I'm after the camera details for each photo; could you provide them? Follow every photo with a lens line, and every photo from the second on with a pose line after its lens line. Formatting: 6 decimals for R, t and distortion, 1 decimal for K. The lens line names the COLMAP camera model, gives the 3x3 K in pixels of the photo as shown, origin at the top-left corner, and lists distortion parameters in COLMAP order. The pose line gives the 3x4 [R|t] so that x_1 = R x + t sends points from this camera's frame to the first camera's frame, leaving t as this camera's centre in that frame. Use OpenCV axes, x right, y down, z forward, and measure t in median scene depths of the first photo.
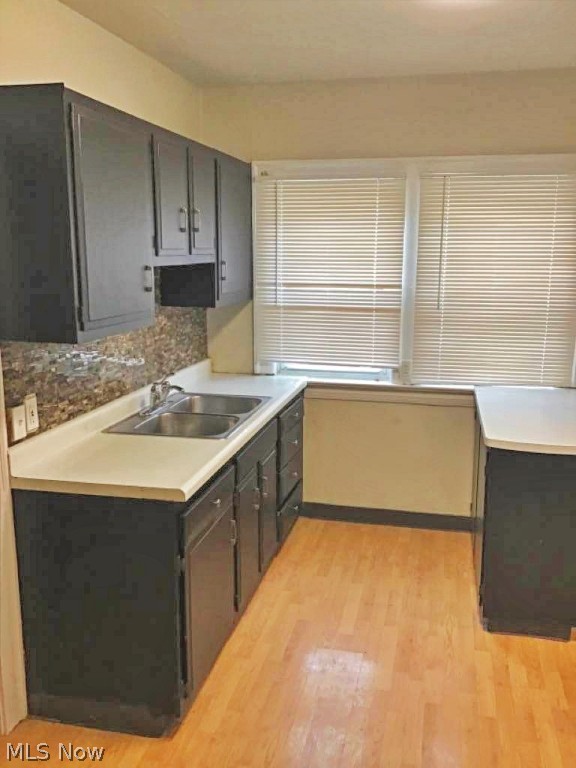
lens RADIAL K [[692.1, 0, 287.7], [0, 692.1, 384.5], [0, 0, 1]] dist [0.070695, -0.072168]
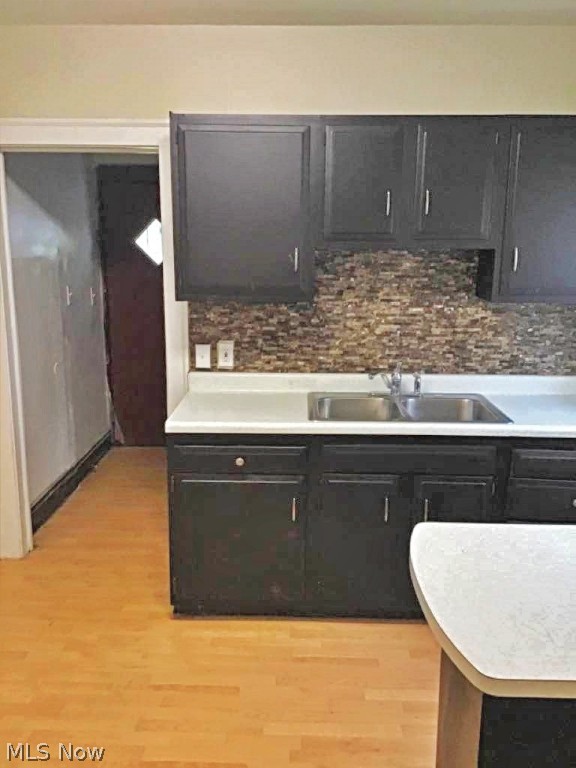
lens RADIAL K [[692.1, 0, 290.6], [0, 692.1, 380.5], [0, 0, 1]] dist [0.070695, -0.072168]
pose [[0.195132, 0.171671, -0.965636, 0.859121], [-0.195404, 0.971628, 0.133250, -0.100956], [0.961114, 0.162688, 0.223141, 0.726265]]
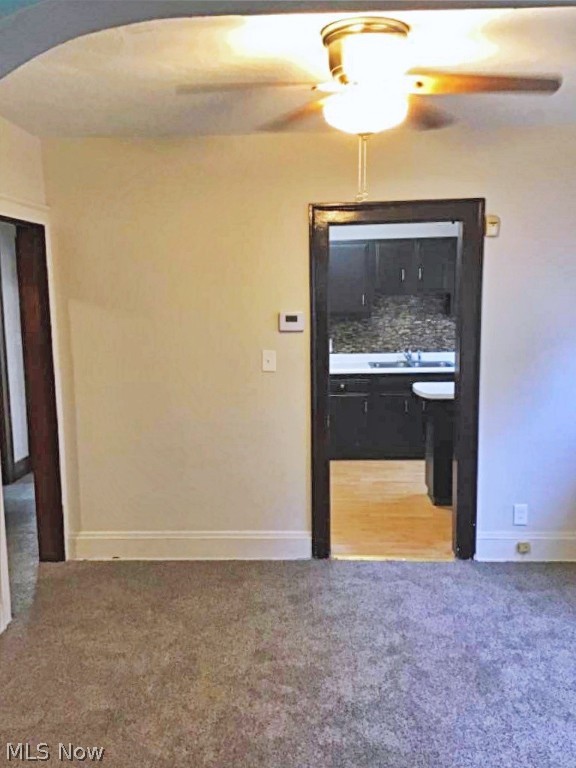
lens RADIAL K [[692.1, 0, 286.3], [0, 692.1, 385.4], [0, 0, 1]] dist [0.070695, -0.072168]
pose [[0.155426, 0.124275, -0.979999, 2.156685], [-0.172294, 0.980260, 0.096983, -0.039519], [0.972706, 0.153775, 0.173770, 0.310417]]
